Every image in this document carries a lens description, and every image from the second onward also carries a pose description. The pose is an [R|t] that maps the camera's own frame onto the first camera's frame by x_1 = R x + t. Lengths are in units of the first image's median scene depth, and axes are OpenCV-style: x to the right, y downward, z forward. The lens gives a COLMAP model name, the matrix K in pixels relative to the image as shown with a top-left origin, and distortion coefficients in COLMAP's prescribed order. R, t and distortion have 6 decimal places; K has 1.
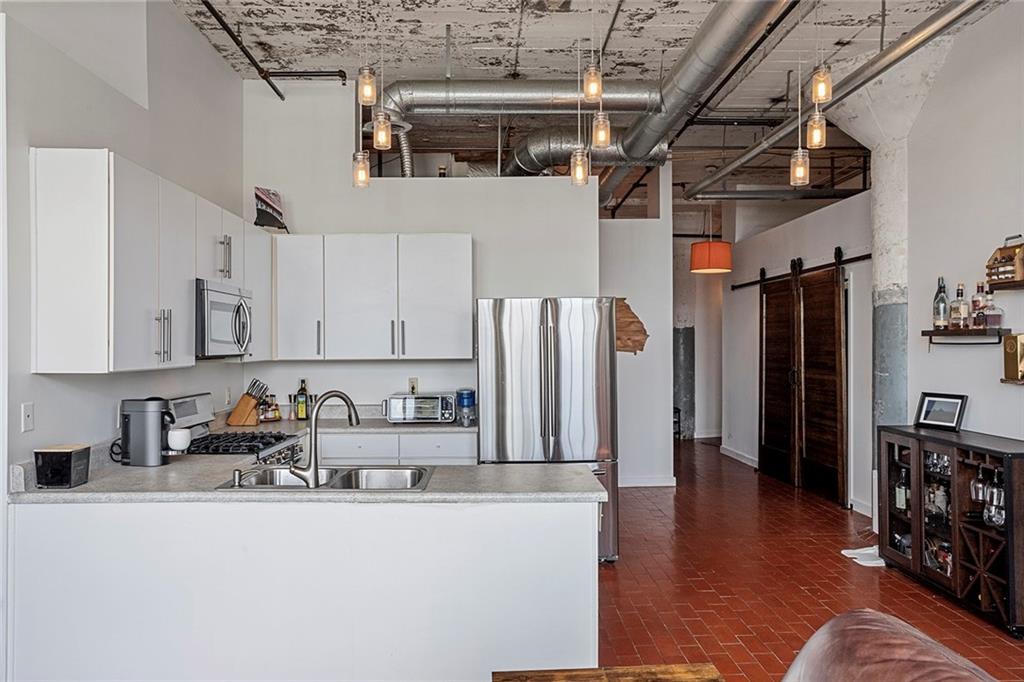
lens RADIAL K [[742.2, 0, 512.0], [0, 742.2, 341.0], [0, 0, 1]] dist [0.000625, 0.000304]
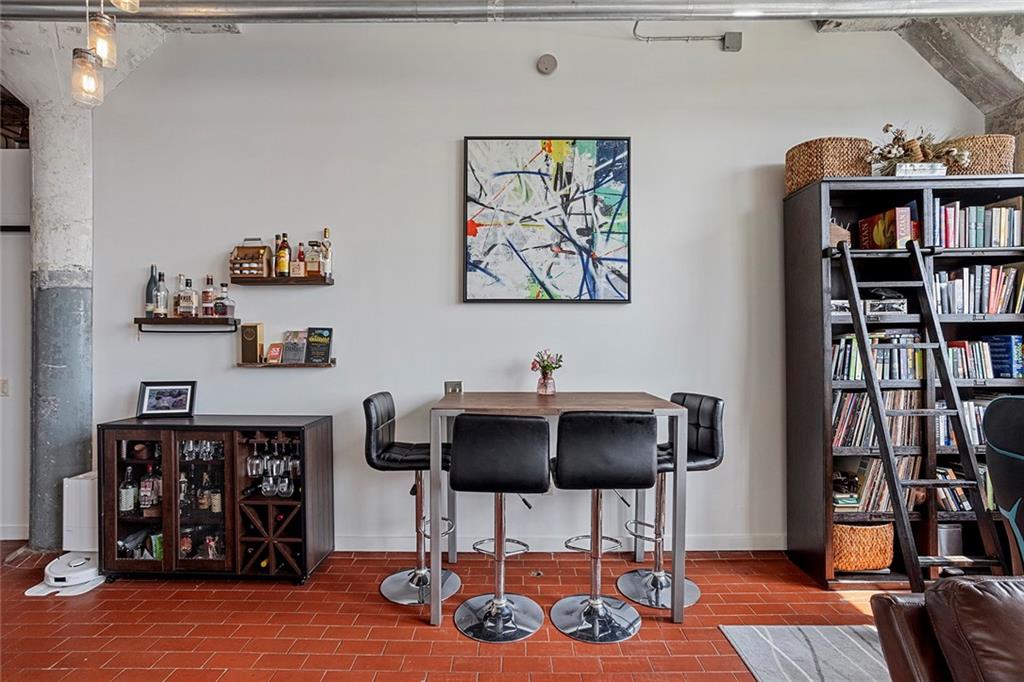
lens RADIAL K [[494.0, 0, 504.4], [0, 494.0, 343.6], [0, 0, 1]] dist [-0.060482, 0.033080]
pose [[0.039311, 0.008963, 0.999187, -0.053969], [-0.004191, 0.999952, -0.008805, 0.024635], [-0.999218, -0.003842, 0.039347, 0.538884]]
